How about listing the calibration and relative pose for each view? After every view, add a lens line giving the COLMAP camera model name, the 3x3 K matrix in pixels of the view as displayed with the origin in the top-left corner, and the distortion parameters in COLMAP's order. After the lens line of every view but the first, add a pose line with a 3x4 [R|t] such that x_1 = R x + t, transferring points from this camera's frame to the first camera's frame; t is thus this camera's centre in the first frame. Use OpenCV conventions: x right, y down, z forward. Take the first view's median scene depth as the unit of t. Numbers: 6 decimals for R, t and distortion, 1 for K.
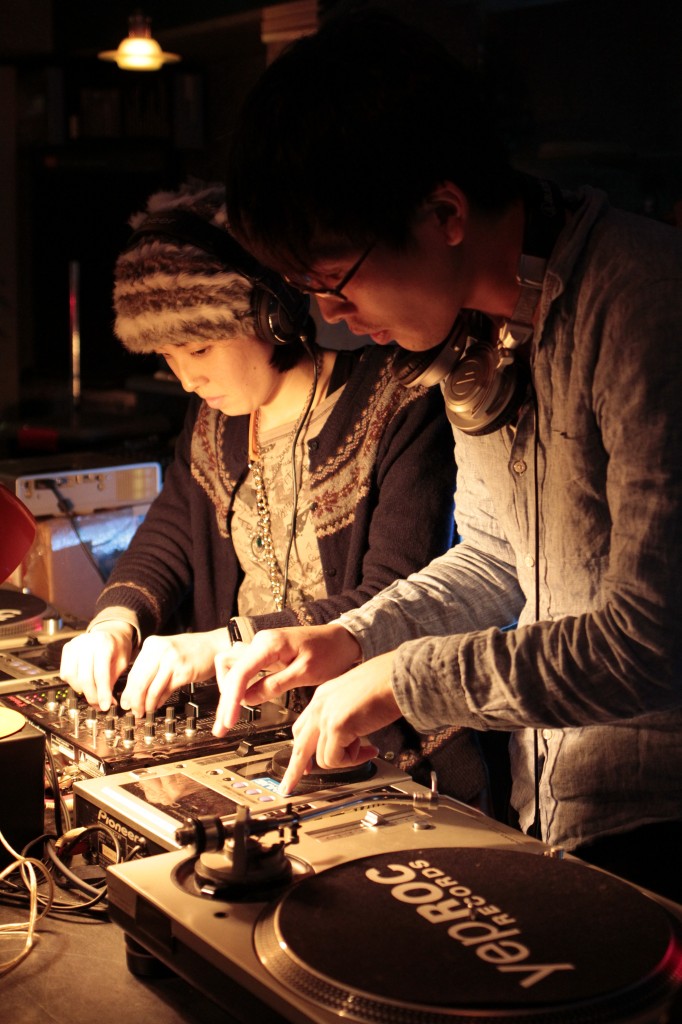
lens RADIAL K [[1629.4, 0, 341.0], [0, 1629.4, 512.0], [0, 0, 1]] dist [-0.061962, 0.068204]
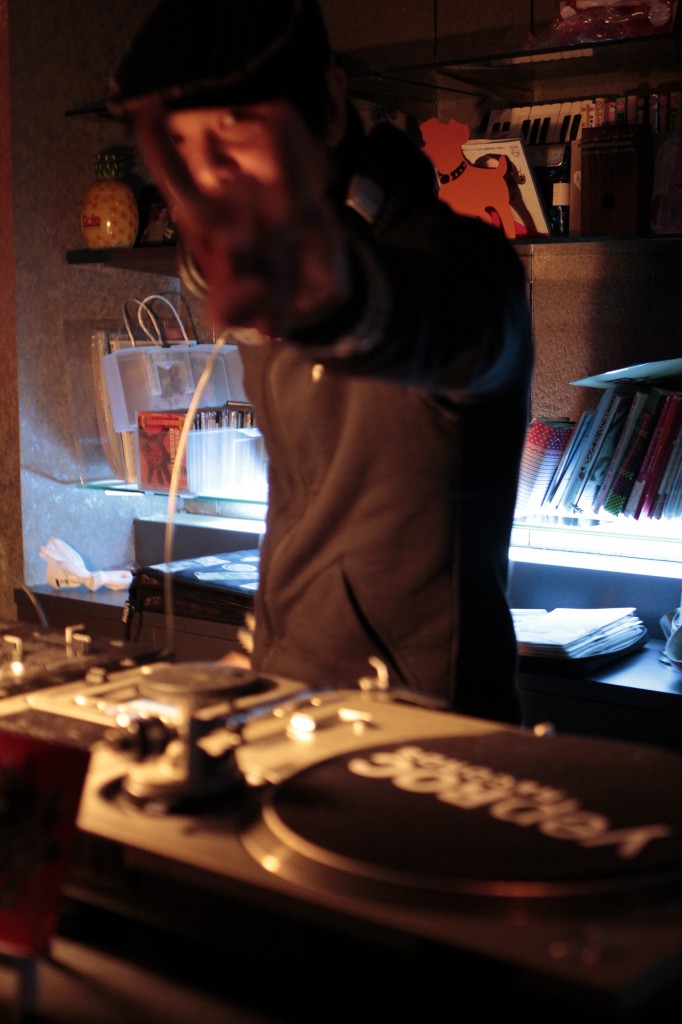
lens RADIAL K [[1617.3, 0, 361.9], [0, 1617.3, 511.9], [0, 0, 1]] dist [-0.048118, -0.050526]
pose [[0.962395, -0.055557, 0.265911, -0.158994], [0.064525, 0.997600, -0.025101, 0.102093], [-0.263878, 0.041315, 0.963671, 0.200465]]
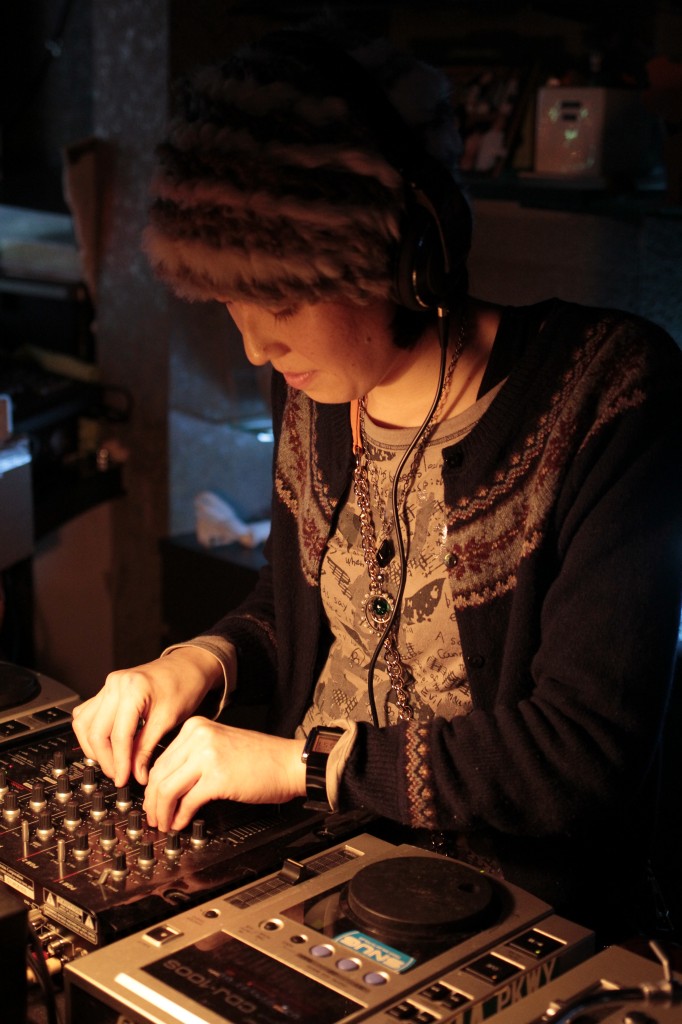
lens RADIAL K [[1629.4, 0, 341.0], [0, 1629.4, 512.0], [0, 0, 1]] dist [-0.061962, 0.068204]
pose [[0.983028, -0.037047, 0.179678, -0.175701], [0.020662, 0.995524, 0.092220, -0.076198], [-0.182290, -0.086942, 0.979393, 0.379900]]
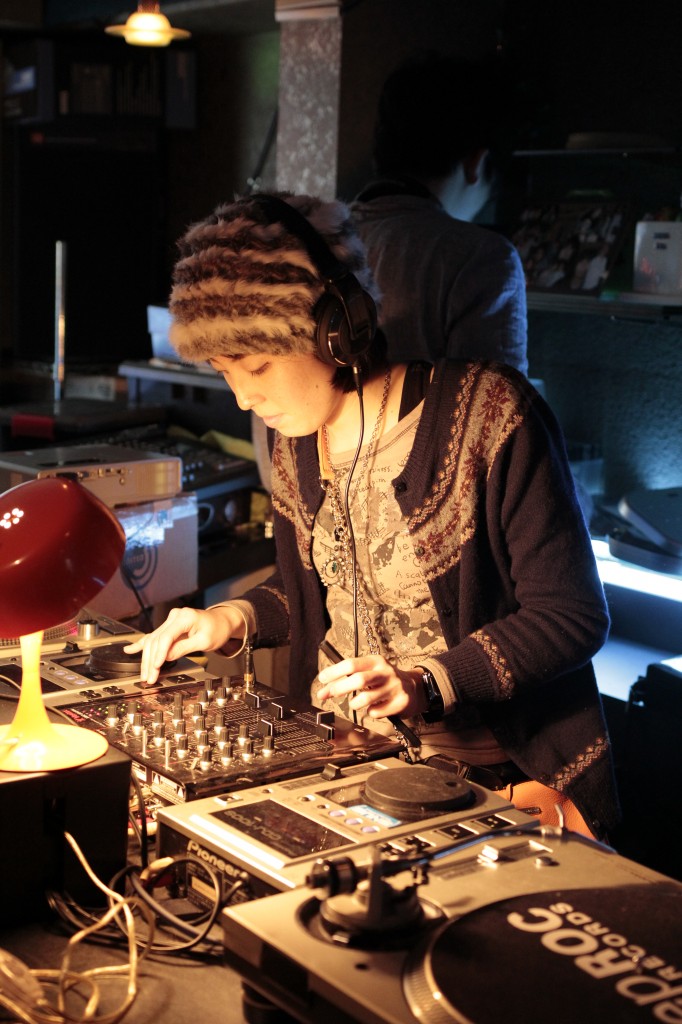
lens RADIAL K [[1625.9, 0, 341.0], [0, 1625.9, 512.0], [0, 0, 1]] dist [-0.040676, -0.042424]
pose [[0.998807, 0.014919, 0.046507, -0.111347], [-0.015436, 0.999823, 0.010766, -0.017153], [-0.046338, -0.011471, 0.998860, 0.068525]]
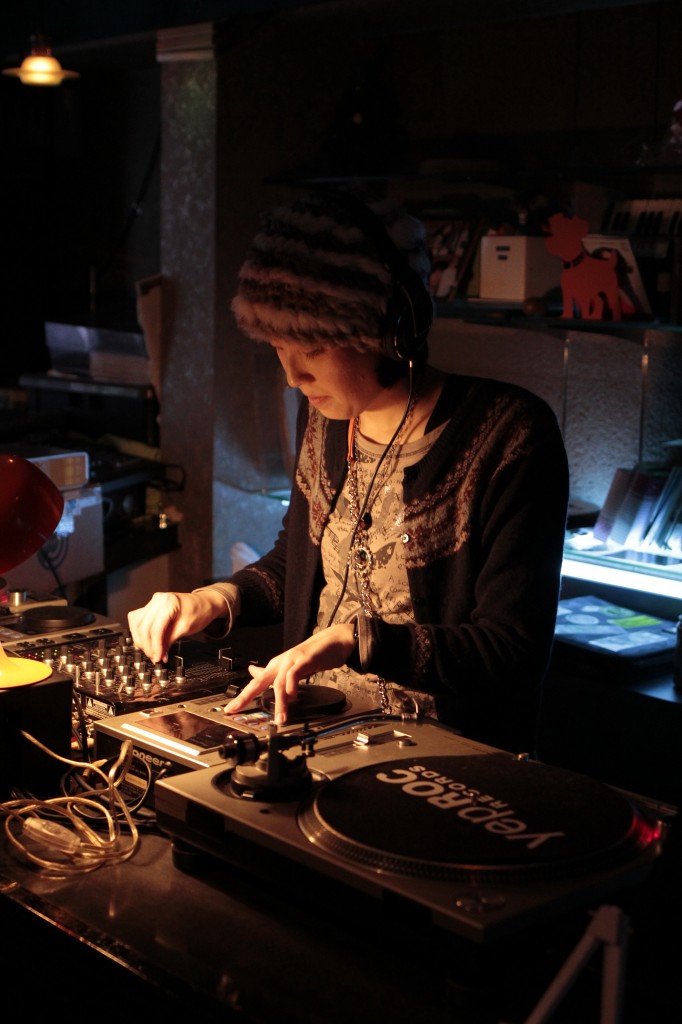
lens RADIAL K [[1625.9, 0, 341.0], [0, 1625.9, 512.0], [0, 0, 1]] dist [-0.040676, -0.042424]
pose [[0.992642, -0.014788, 0.120180, -0.134342], [0.014777, 0.999890, 0.000990, 0.020526], [-0.120181, 0.000793, 0.992752, -0.174852]]
